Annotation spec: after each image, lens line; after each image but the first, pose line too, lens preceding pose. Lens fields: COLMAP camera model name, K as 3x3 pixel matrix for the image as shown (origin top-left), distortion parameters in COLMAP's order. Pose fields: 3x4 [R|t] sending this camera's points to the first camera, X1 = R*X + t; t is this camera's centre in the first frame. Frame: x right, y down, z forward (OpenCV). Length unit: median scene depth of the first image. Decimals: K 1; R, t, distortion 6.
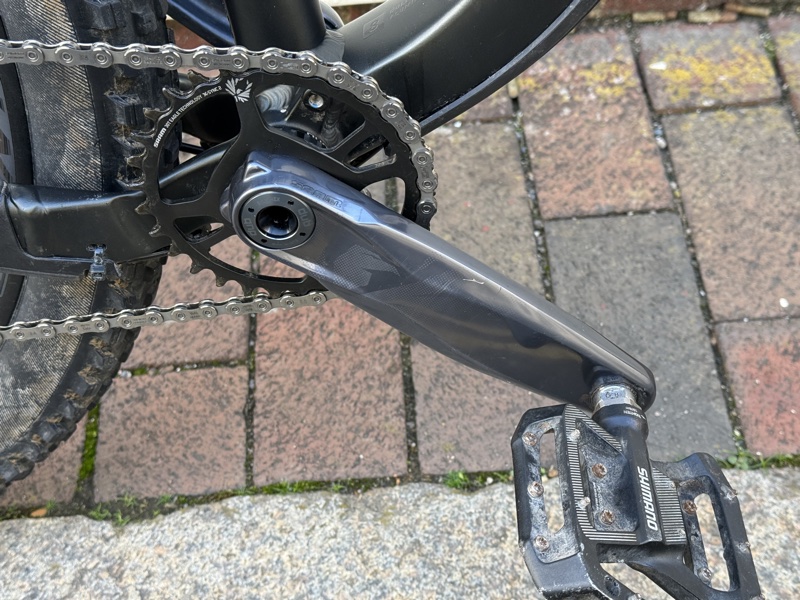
lens RADIAL K [[1124.3, 0, 394.2], [0, 1124.3, 291.4], [0, 0, 1]] dist [0.113081, 0.000000]
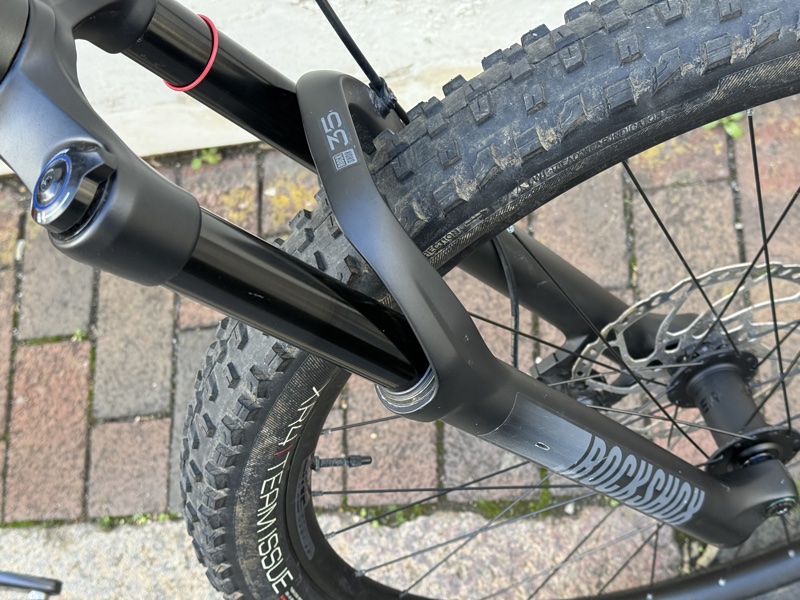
lens RADIAL K [[1124.3, 0, 398.2], [0, 1124.3, 298.3], [0, 0, 1]] dist [0.113081, 0.000000]
pose [[0.975204, -0.043379, -0.217015, 0.843087], [0.122285, 0.922928, 0.365033, -0.698998], [0.184454, -0.382520, 0.905348, -0.370574]]
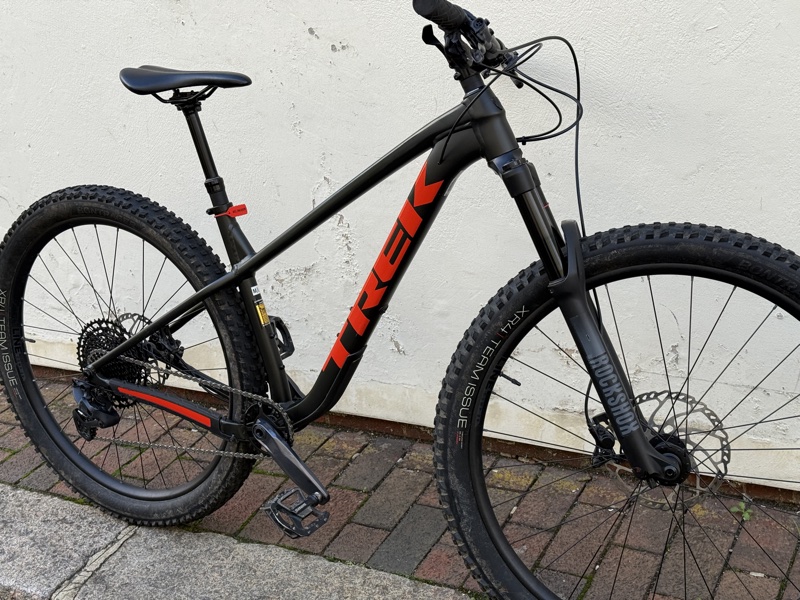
lens RADIAL K [[1124.3, 0, 394.6], [0, 1124.3, 294.9], [0, 0, 1]] dist [0.113081, 0.000000]
pose [[0.858069, 0.166970, -0.485632, 1.493349], [-0.349285, 0.882993, -0.313566, 0.411514], [0.376453, 0.438685, 0.815989, -1.681471]]
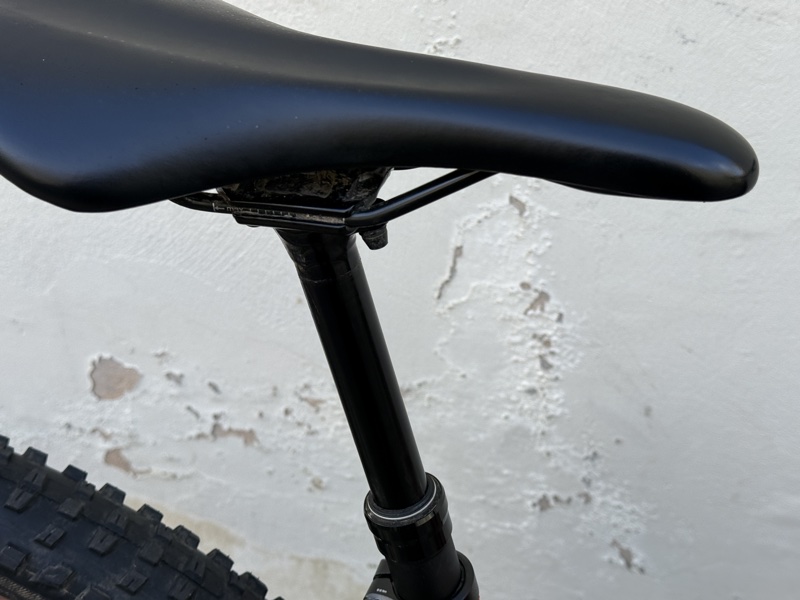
lens RADIAL K [[1124.3, 0, 398.5], [0, 1124.3, 294.0], [0, 0, 1]] dist [0.113081, 0.000000]
pose [[0.961970, 0.228733, -0.149312, -0.178352], [-0.245155, 0.964036, -0.102635, -0.572720], [0.120466, 0.135336, 0.983449, -0.378259]]
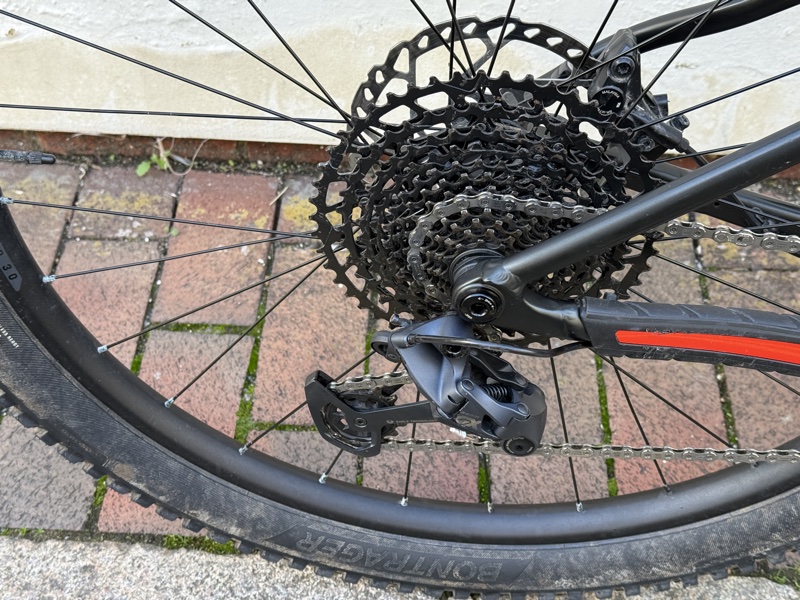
lens RADIAL K [[1124.3, 0, 400.5], [0, 1124.3, 292.1], [0, 0, 1]] dist [0.113081, 0.000000]
pose [[0.993865, 0.110337, 0.007590, -0.662248], [-0.110276, 0.993868, -0.008108, -0.049738], [-0.008438, 0.007222, 0.999938, -0.234788]]
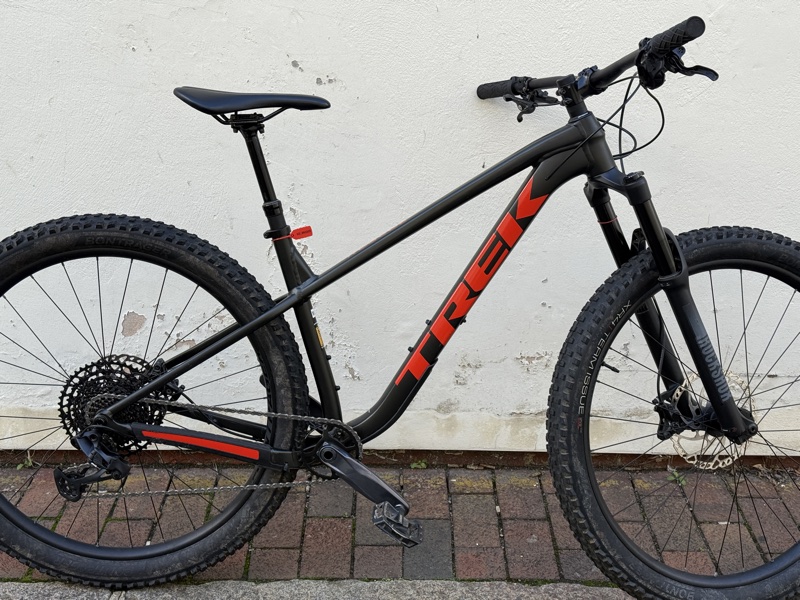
lens RADIAL K [[1124.3, 0, 405.2], [0, 1124.3, 294.3], [0, 0, 1]] dist [0.113081, 0.000000]
pose [[0.995956, 0.089832, -0.001602, 0.093951], [-0.078950, 0.866516, -0.492867, 0.952503], [-0.042887, 0.491000, 0.870103, -1.990134]]
